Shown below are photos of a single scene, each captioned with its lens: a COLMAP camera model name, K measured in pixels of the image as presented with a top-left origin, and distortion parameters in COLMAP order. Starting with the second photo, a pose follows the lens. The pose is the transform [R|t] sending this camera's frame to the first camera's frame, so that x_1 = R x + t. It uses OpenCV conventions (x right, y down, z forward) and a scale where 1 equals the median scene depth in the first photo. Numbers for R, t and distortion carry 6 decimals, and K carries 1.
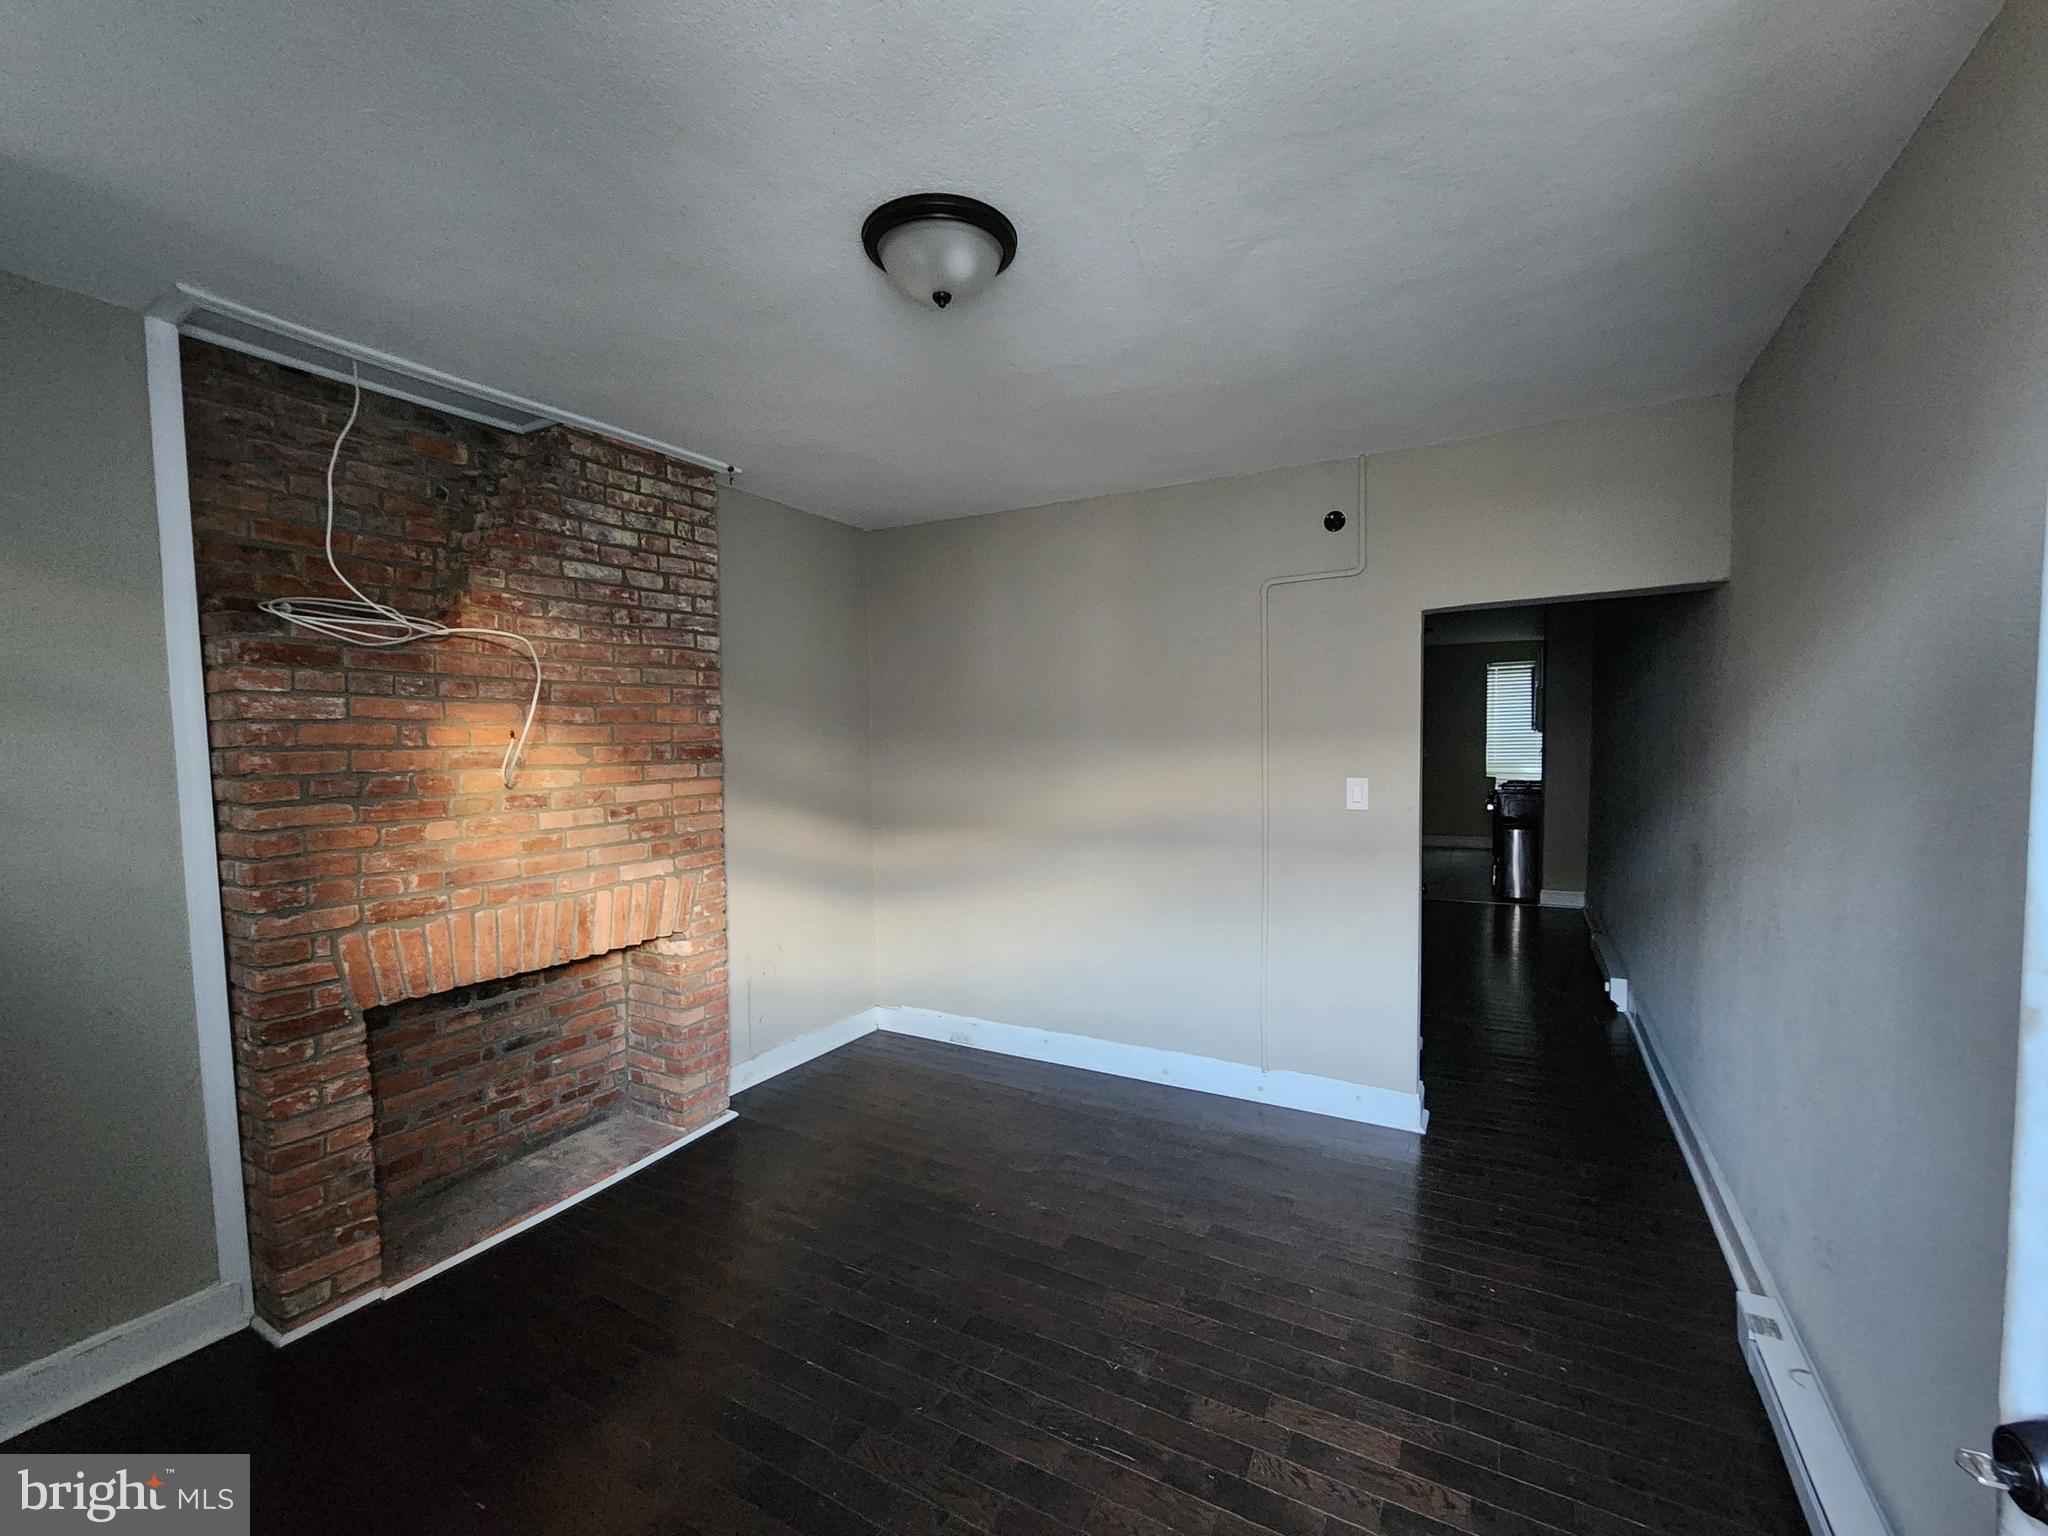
lens RADIAL K [[828.7, 0, 1024.0], [0, 828.7, 768.0], [0, 0, 1]] dist [-0.013114, -0.000016]
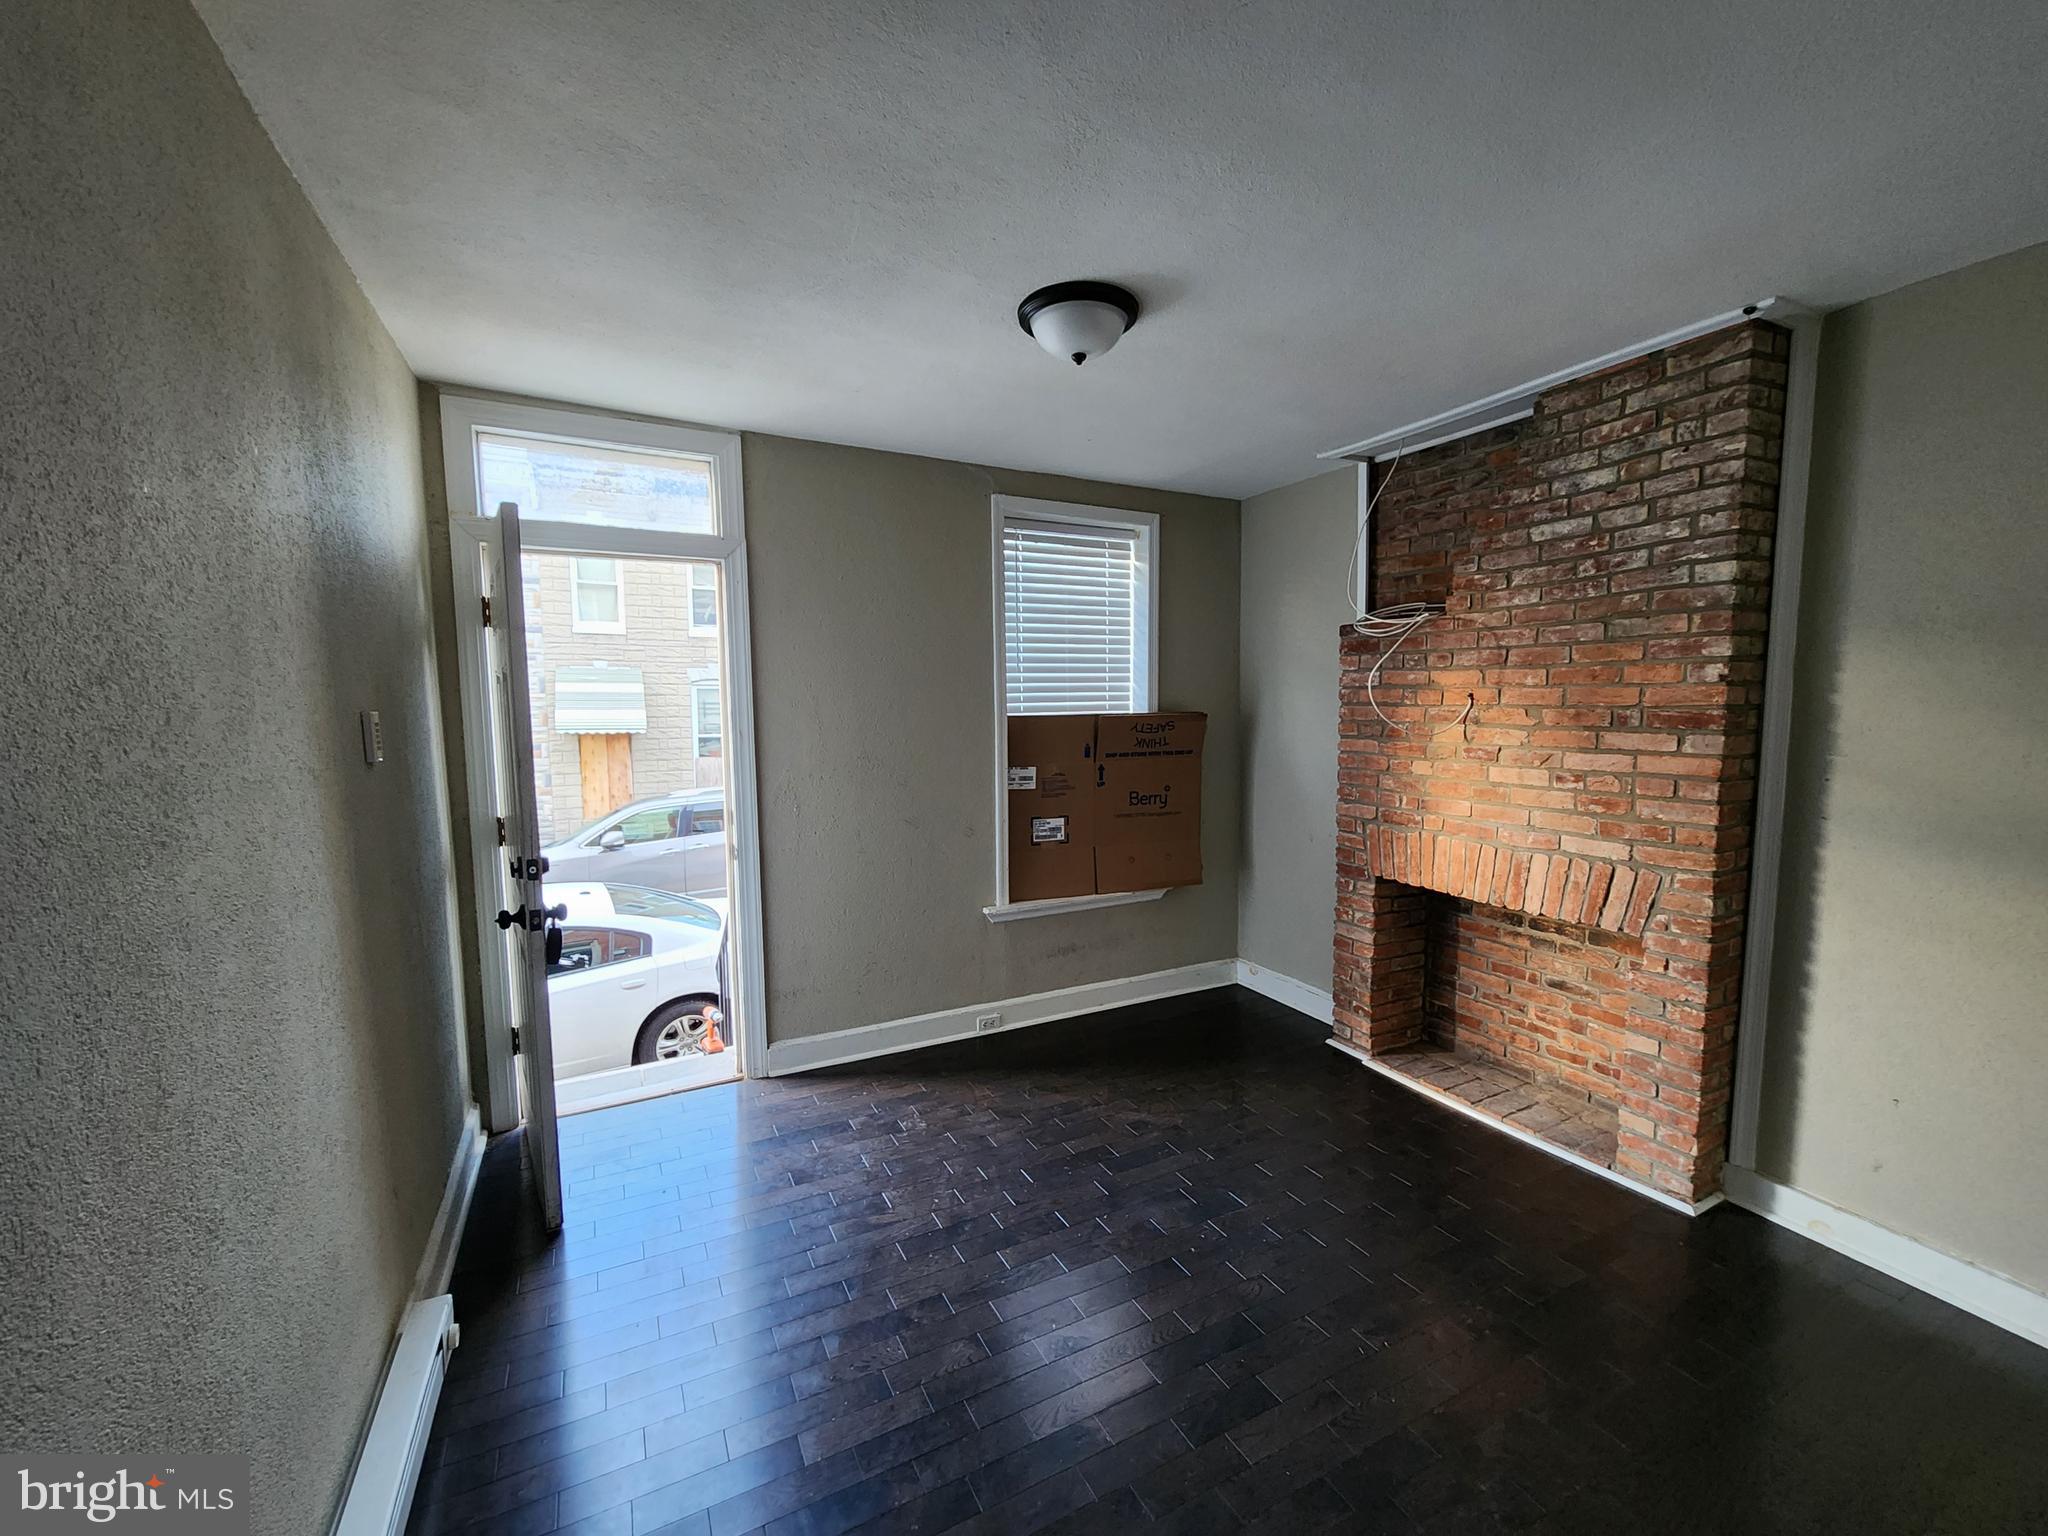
lens RADIAL K [[828.7, 0, 1024.0], [0, 828.7, 768.0], [0, 0, 1]] dist [-0.013114, -0.000016]
pose [[-0.555387, 0.087182, -0.827009, 0.641992], [-0.019537, 0.992847, 0.117785, -0.058271], [0.831363, 0.081573, -0.549711, 1.007371]]
